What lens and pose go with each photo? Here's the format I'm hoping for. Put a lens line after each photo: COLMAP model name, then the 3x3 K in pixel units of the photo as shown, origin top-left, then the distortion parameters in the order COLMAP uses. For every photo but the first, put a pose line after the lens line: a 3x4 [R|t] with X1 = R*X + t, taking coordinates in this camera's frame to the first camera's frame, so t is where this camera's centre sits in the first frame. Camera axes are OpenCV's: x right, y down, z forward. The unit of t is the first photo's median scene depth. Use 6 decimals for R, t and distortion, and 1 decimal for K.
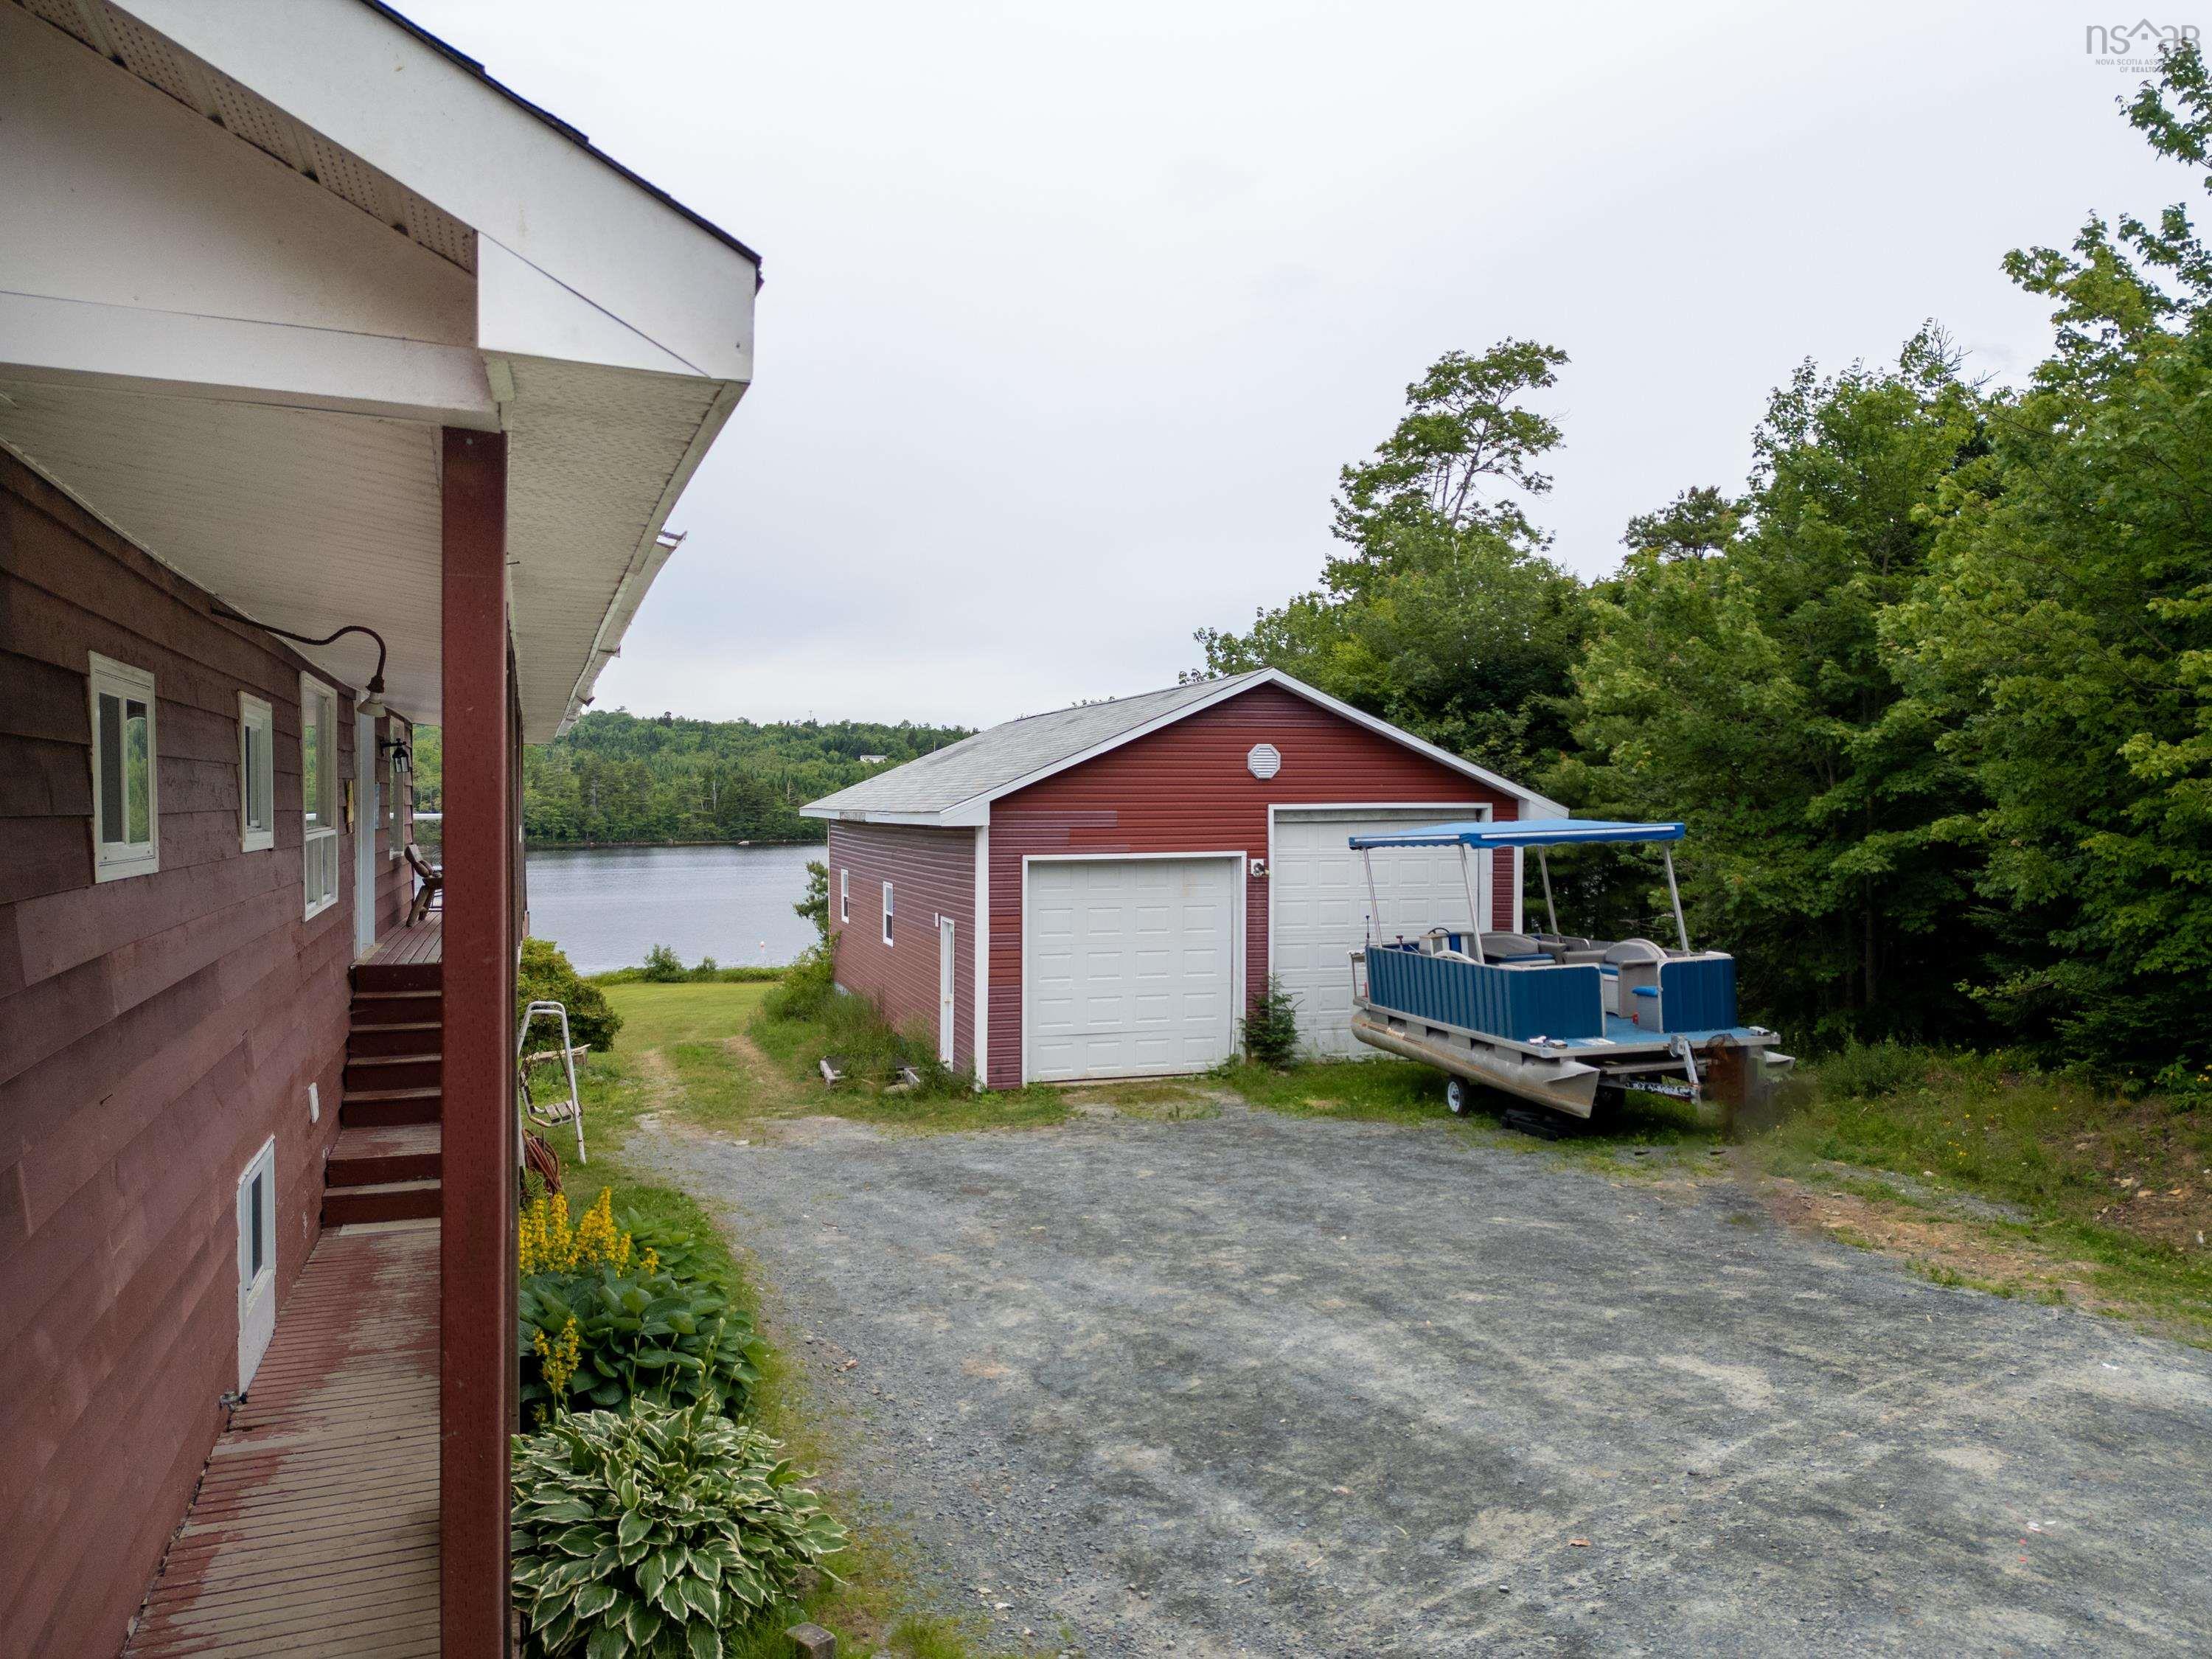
lens RADIAL K [[1542.8, 0, 1121.1], [0, 1542.8, 823.8], [0, 0, 1]] dist [0.105092, -0.091278]
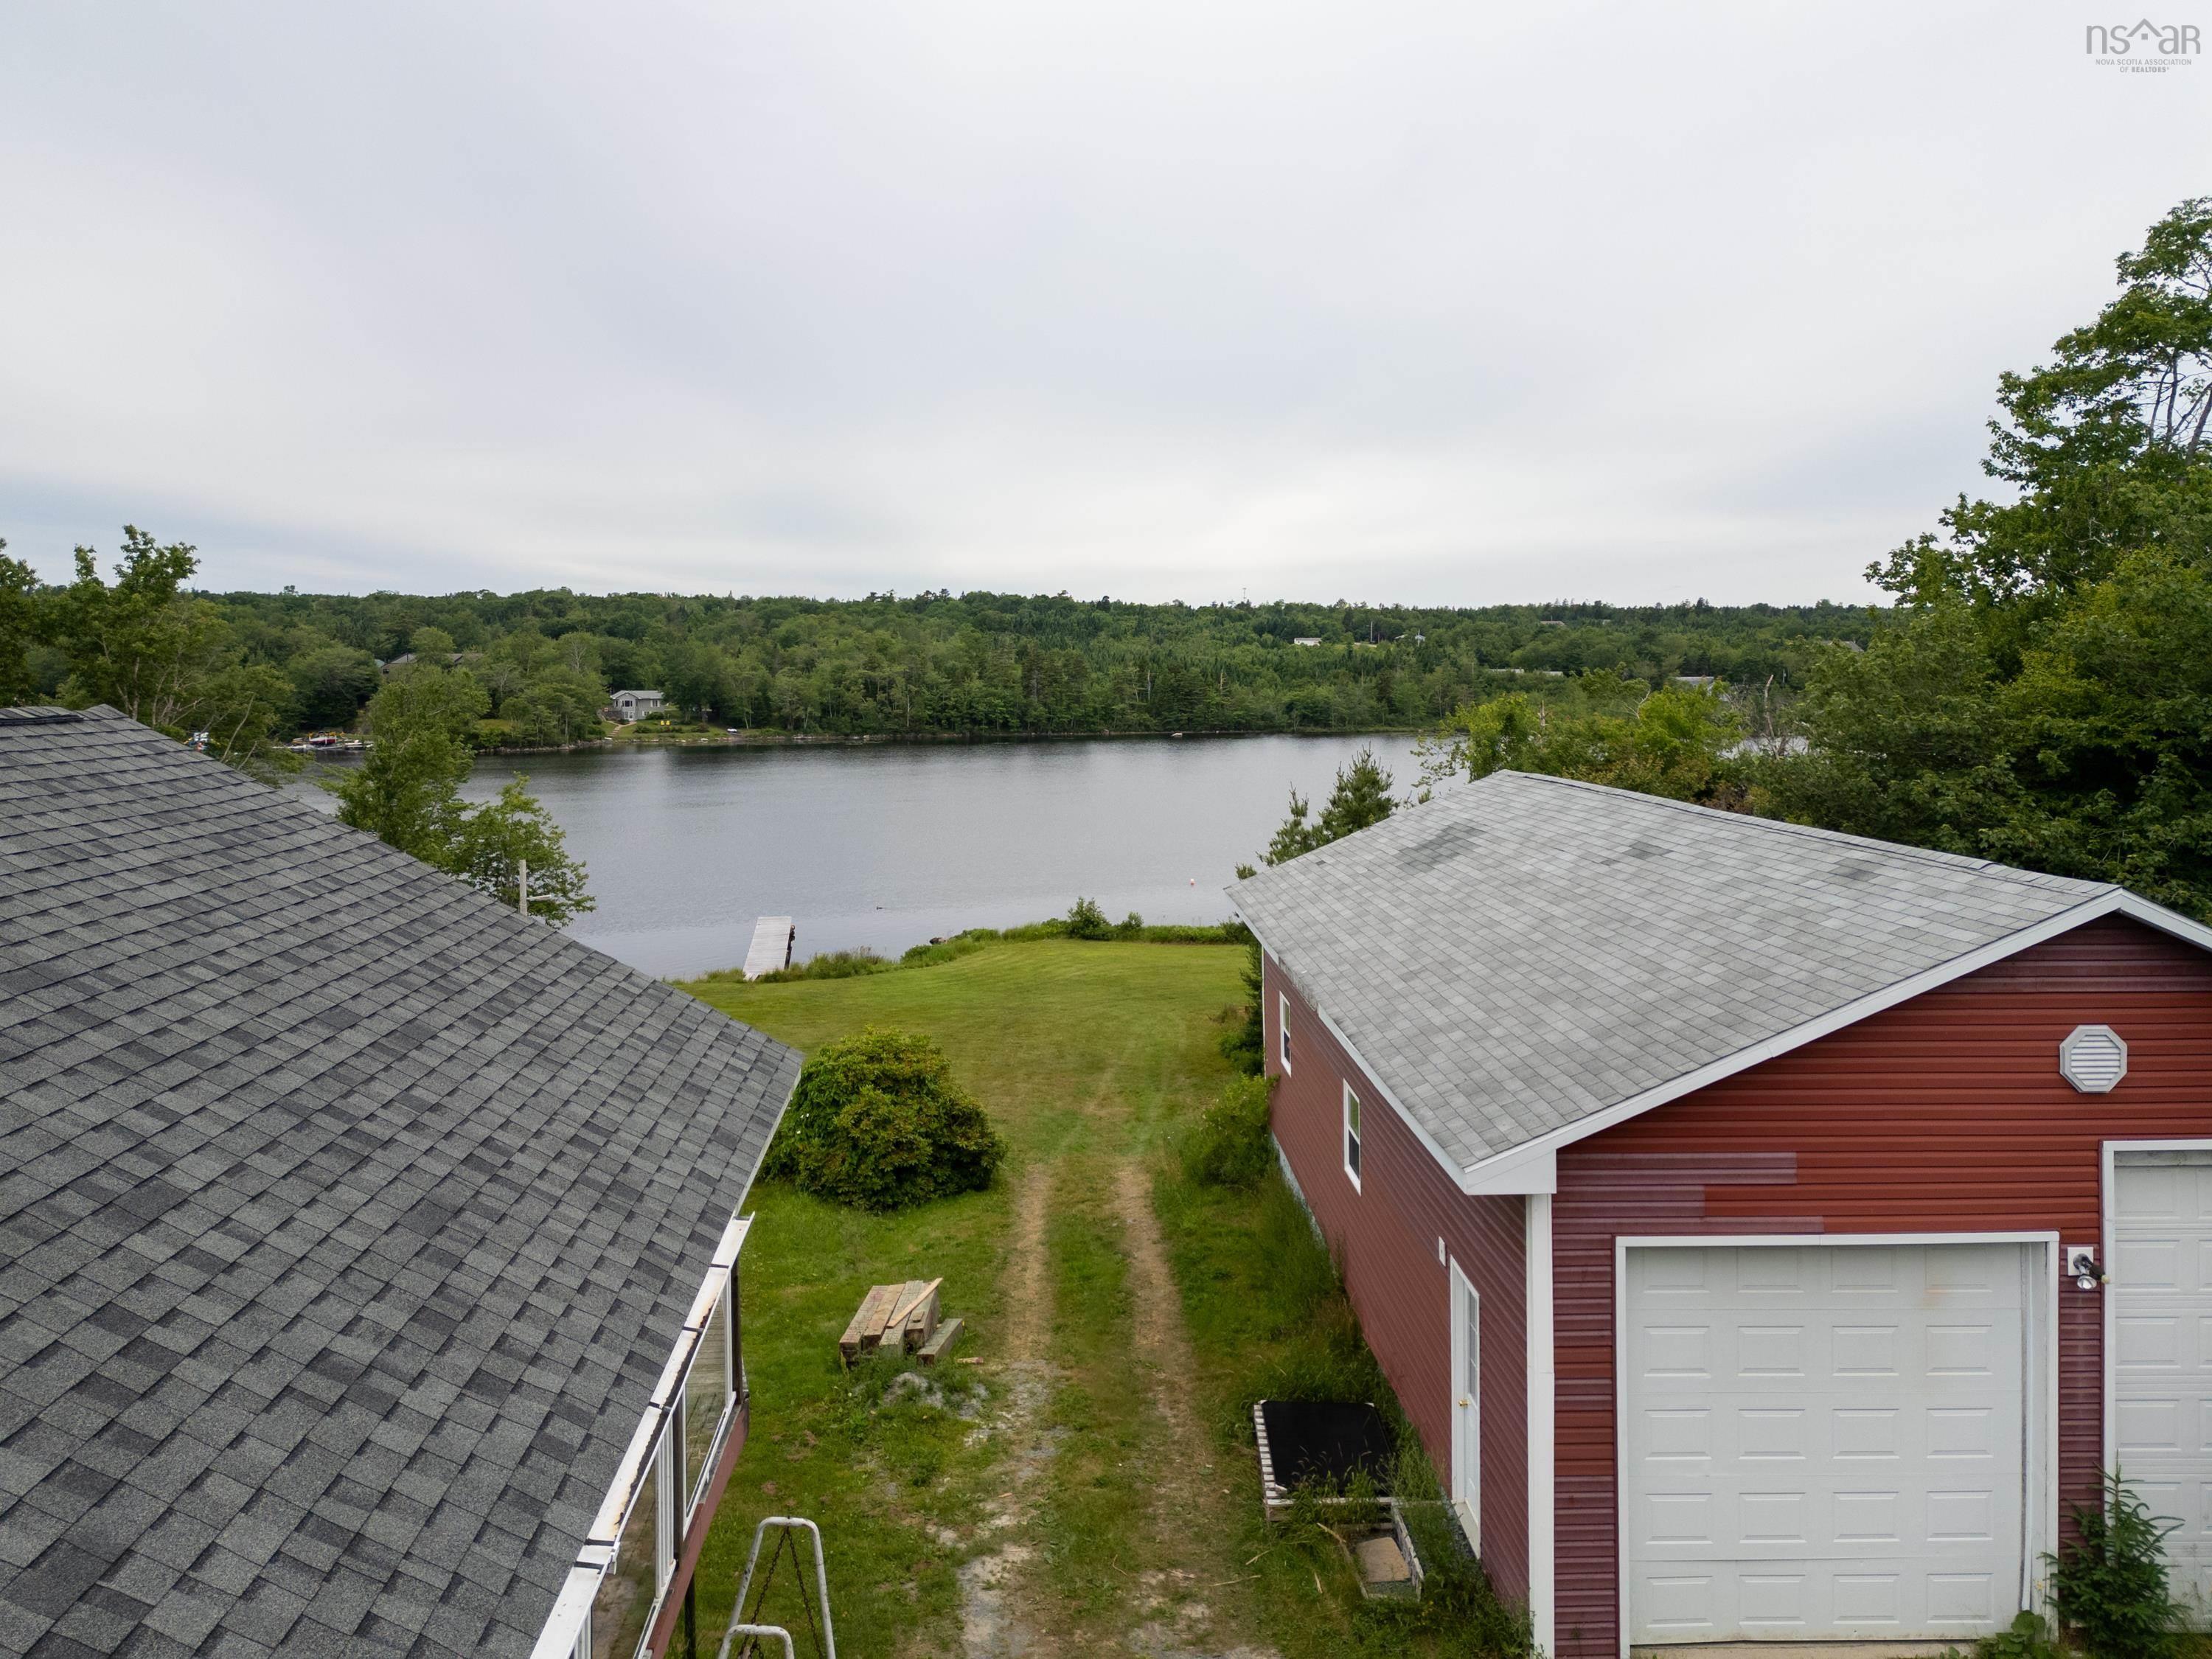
lens RADIAL K [[1590.1, 0, 1128.5], [0, 1590.1, 701.2], [0, 0, 1]] dist [0.092736, -0.106114]
pose [[0.963748, 0.005038, -0.266765, -0.039143], [-0.005075, 0.999987, 0.000550, -0.082014], [0.266765, 0.000824, 0.963761, 0.198991]]
